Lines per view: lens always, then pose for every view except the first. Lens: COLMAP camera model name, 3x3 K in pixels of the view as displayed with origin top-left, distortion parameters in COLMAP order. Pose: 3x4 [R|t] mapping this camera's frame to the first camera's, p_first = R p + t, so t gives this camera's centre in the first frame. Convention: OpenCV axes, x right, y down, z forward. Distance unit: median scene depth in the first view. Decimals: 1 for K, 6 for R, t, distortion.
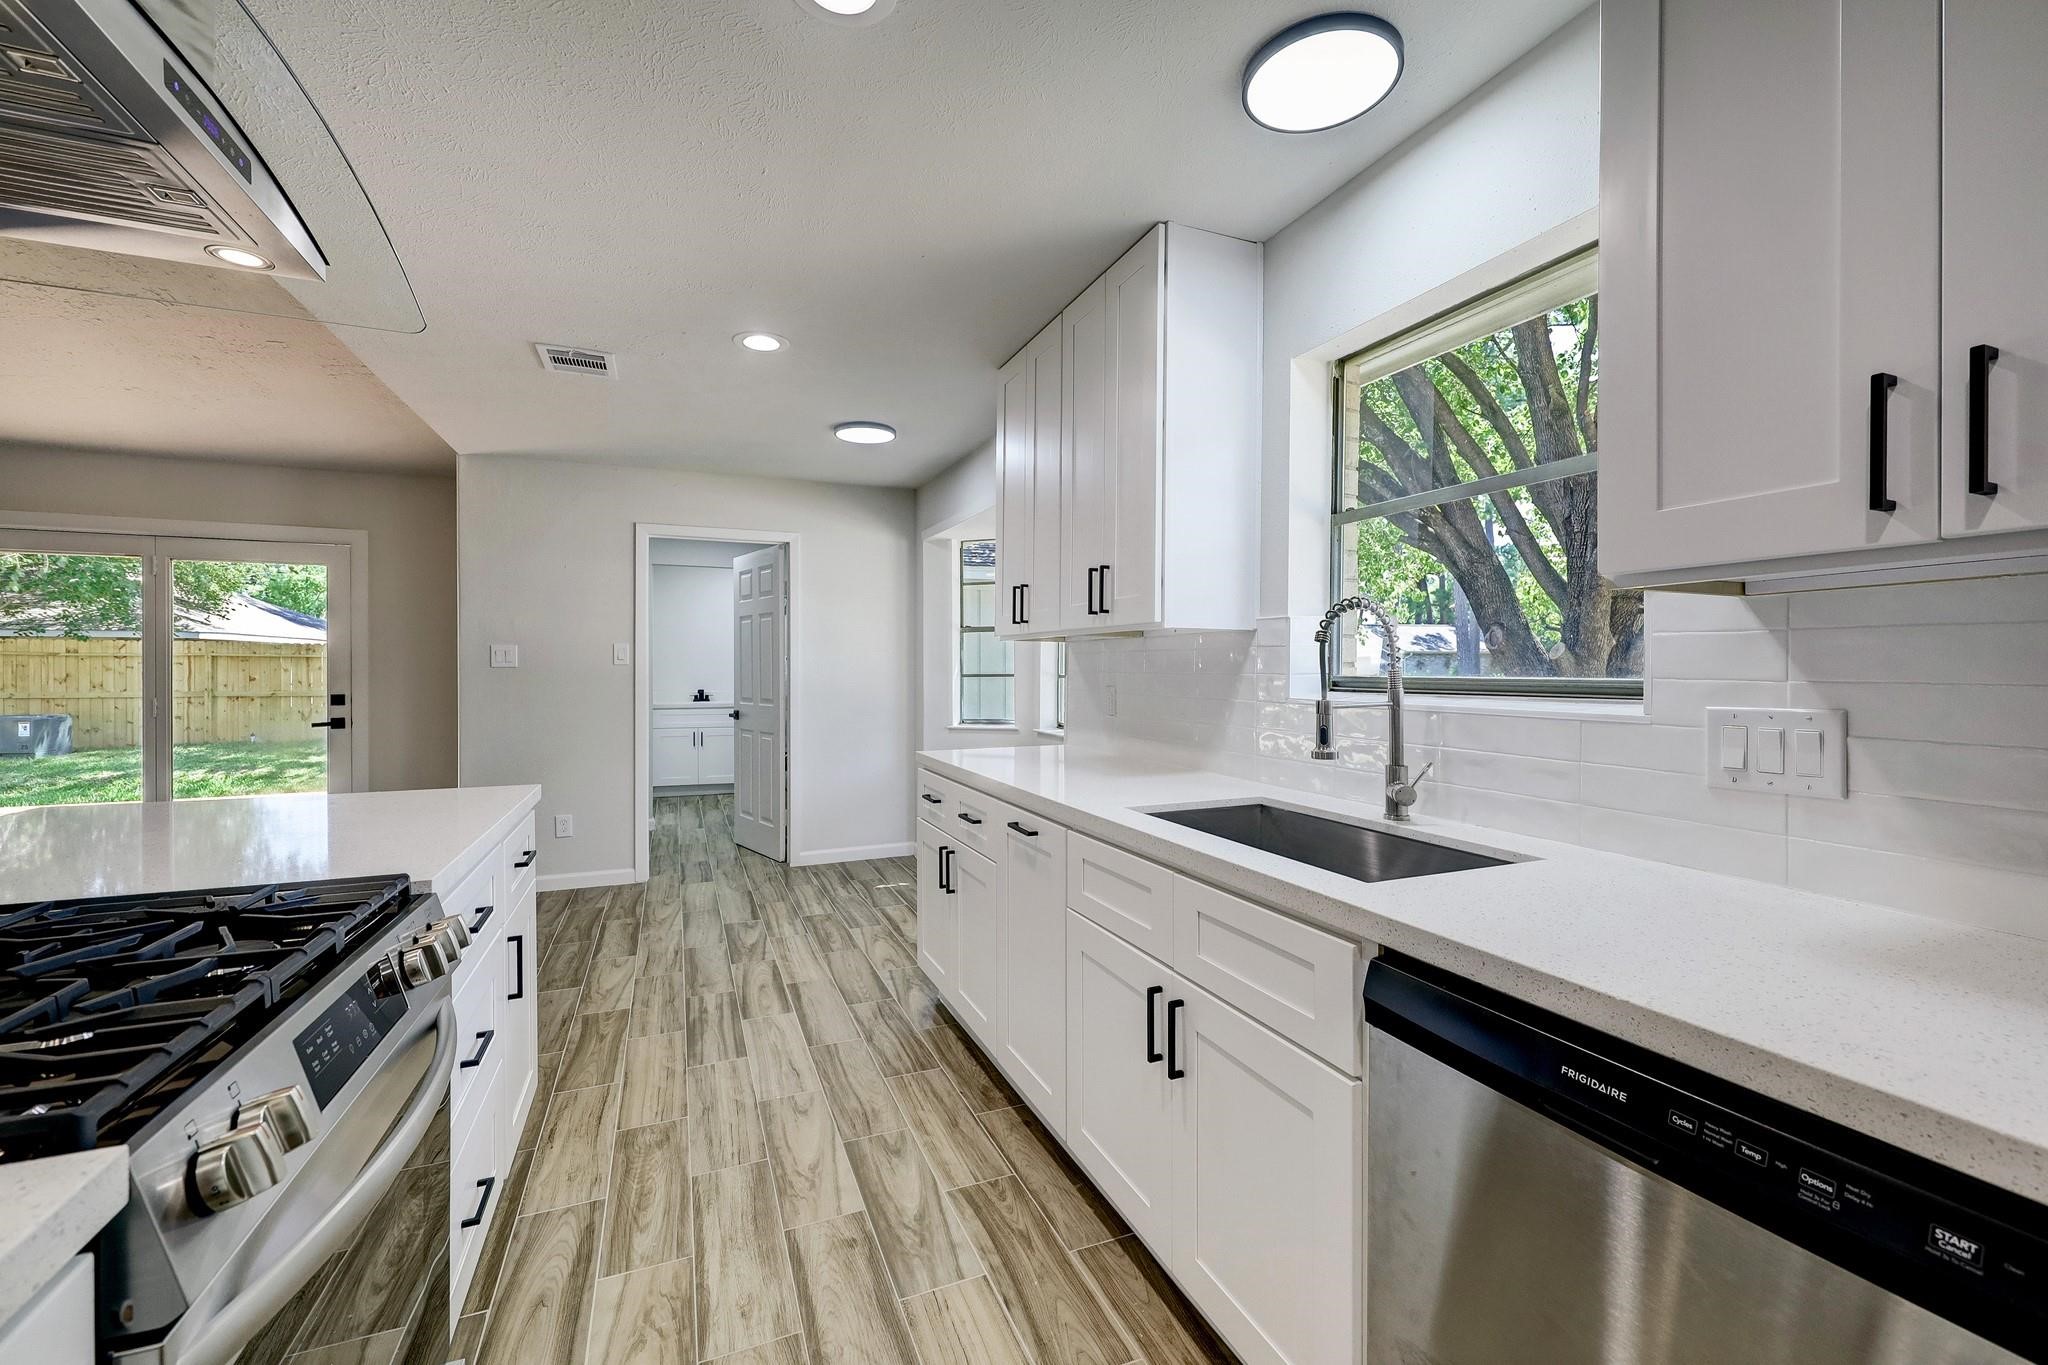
lens RADIAL K [[840.2, 0, 1035.5], [0, 840.2, 672.9], [0, 0, 1]] dist [0.000811, -0.000184]
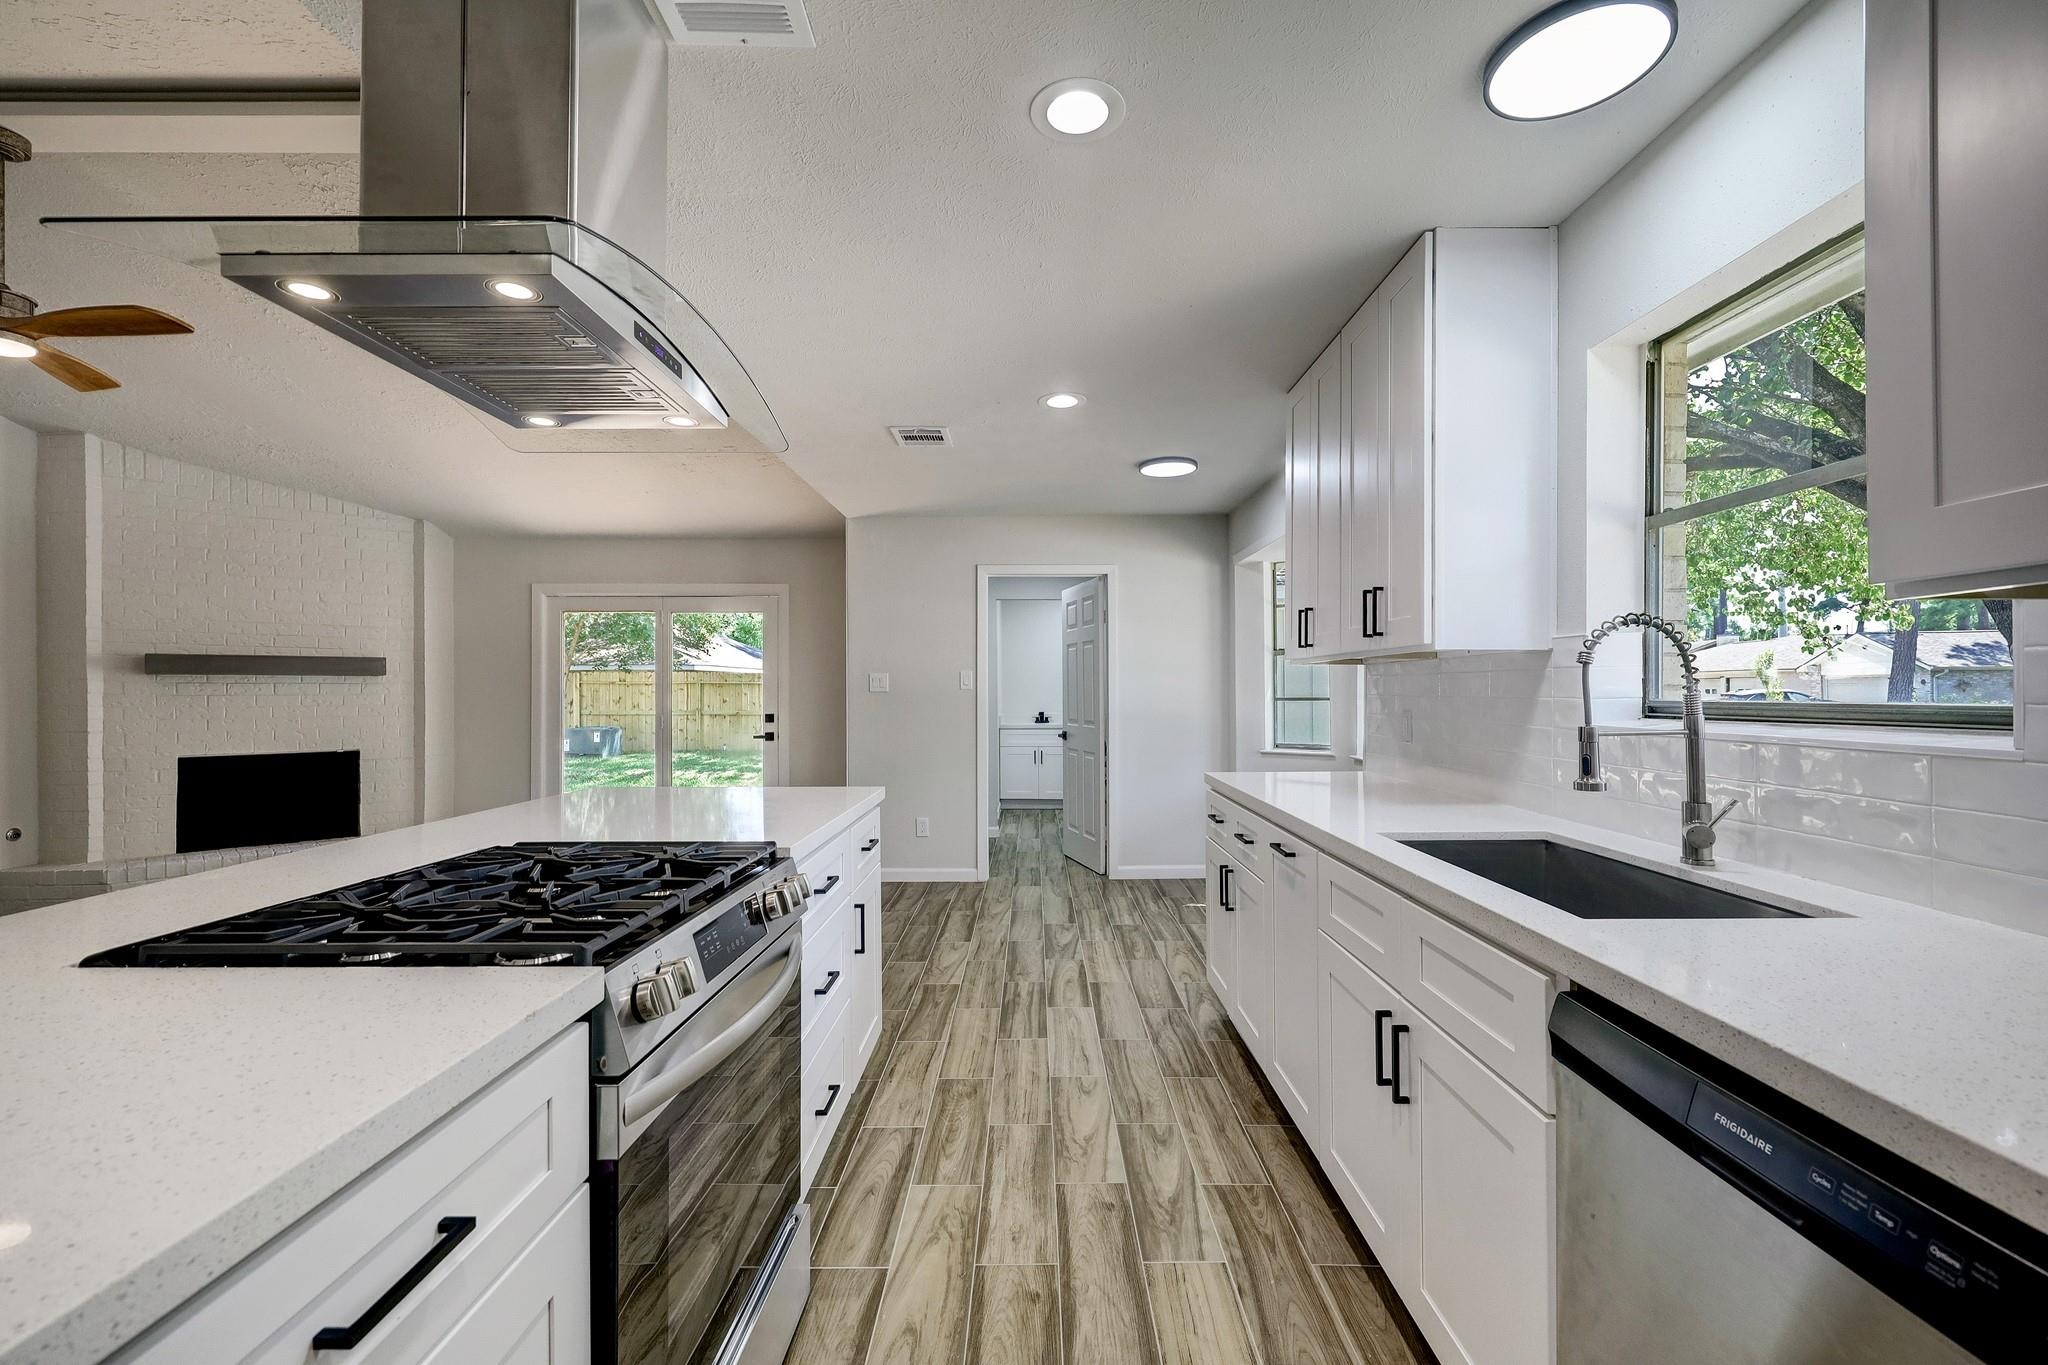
lens RADIAL K [[852.2, 0, 1032.8], [0, 852.2, 689.2], [0, 0, 1]] dist [-0.001145, -0.000162]
pose [[0.918564, -0.003574, -0.395256, 0.115700], [0.000251, 0.999964, -0.008459, -0.000762], [0.395272, 0.007671, 0.918532, -0.073128]]
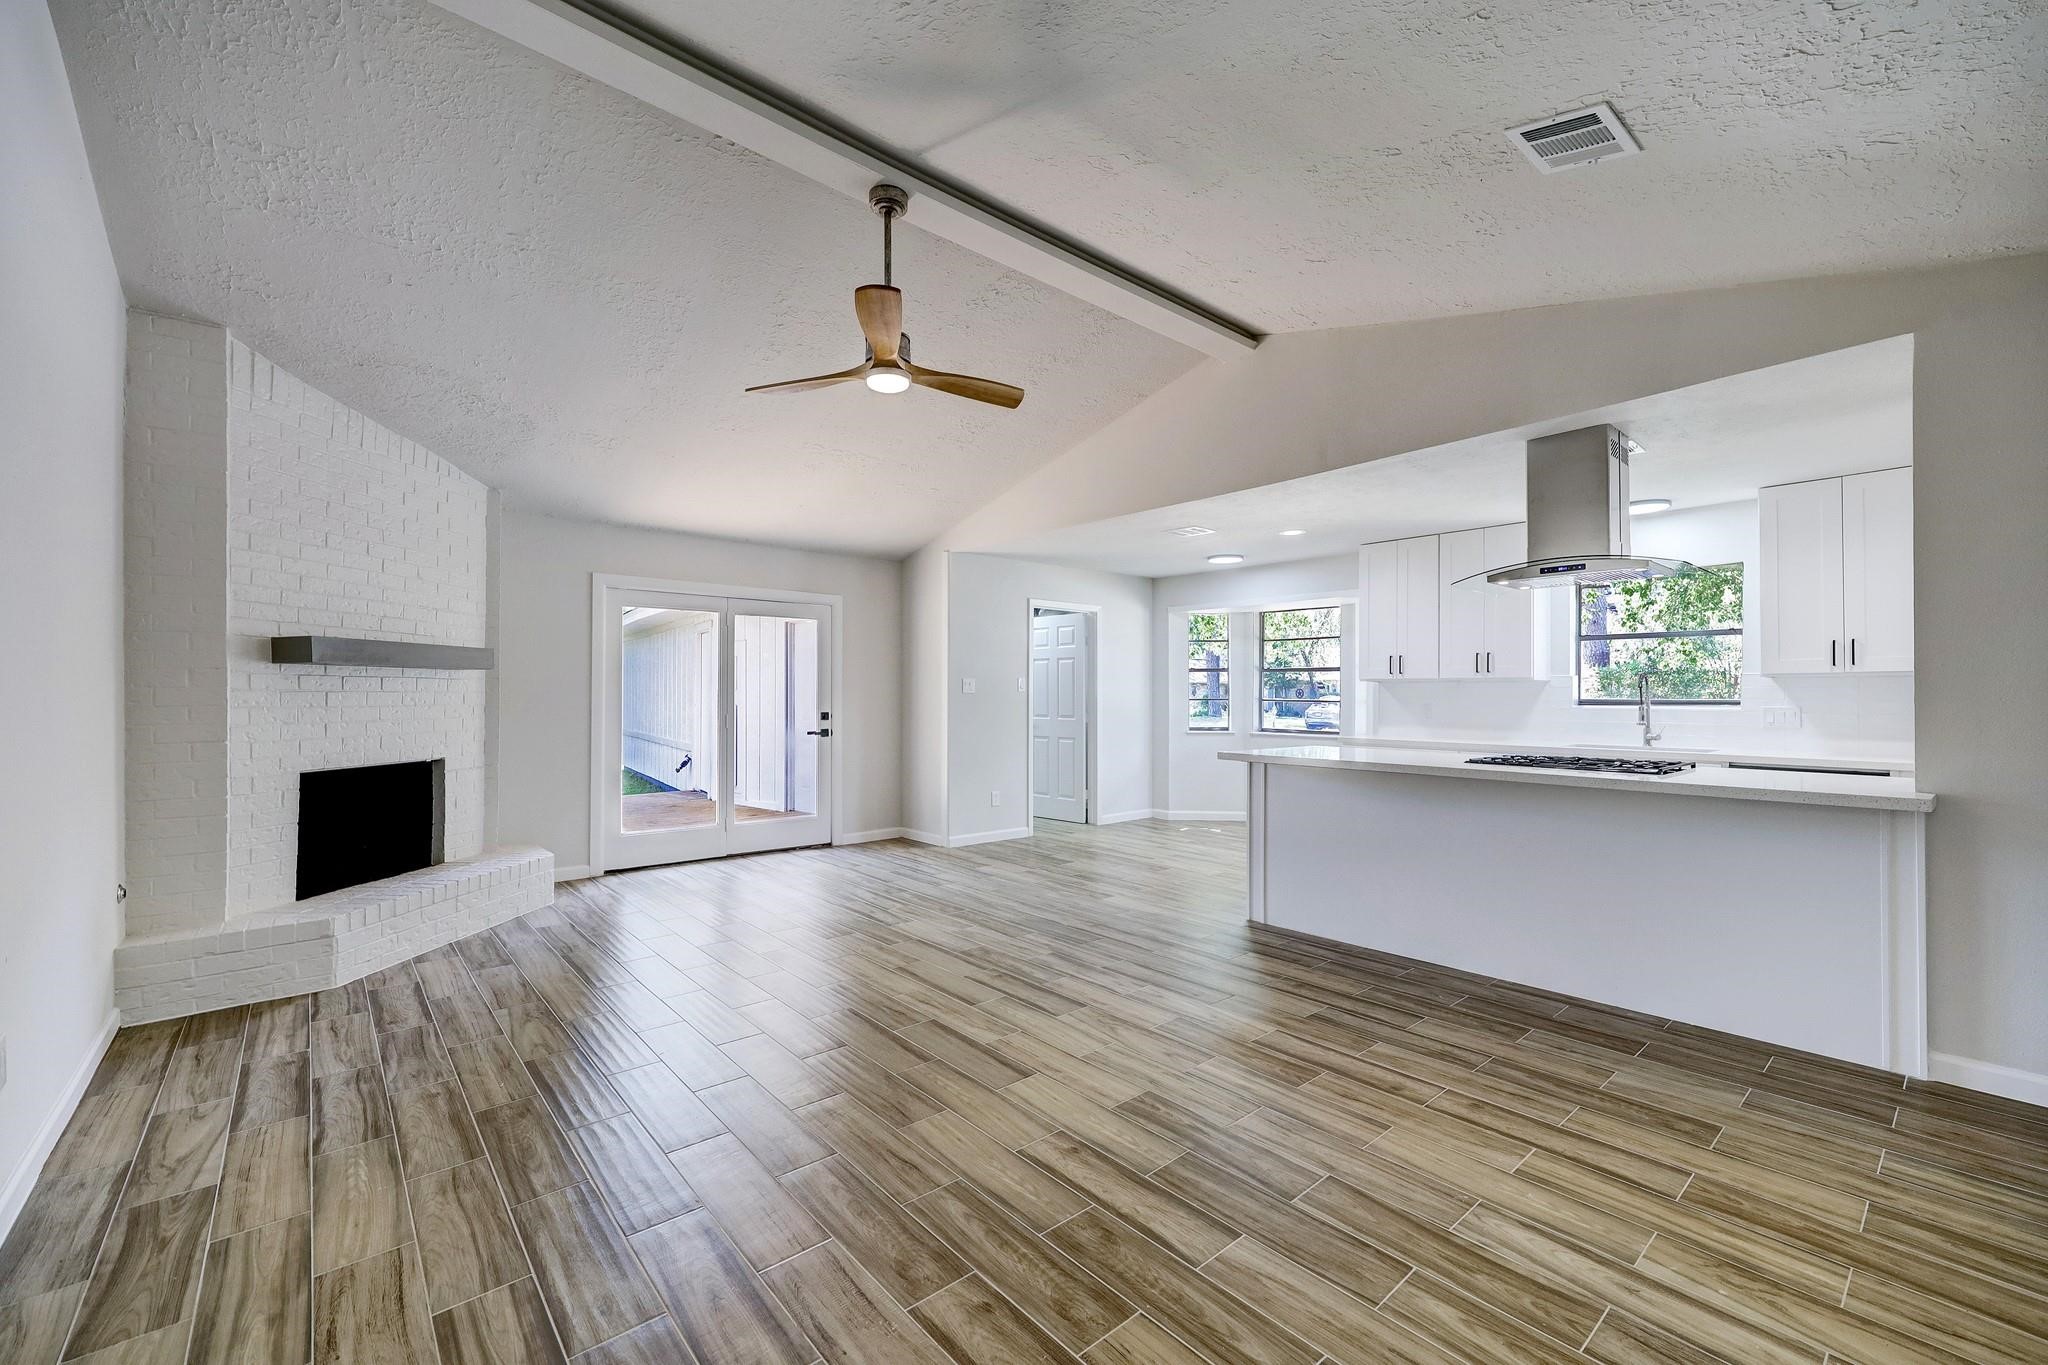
lens RADIAL K [[843.3, 0, 1026.0], [0, 843.3, 688.0], [0, 0, 1]] dist [0.001097, 0.000144]
pose [[0.953480, 0.007405, 0.301364, -2.211450], [-0.003895, 0.999917, -0.012246, 0.003867], [-0.301430, 0.010502, 0.953431, -1.064581]]
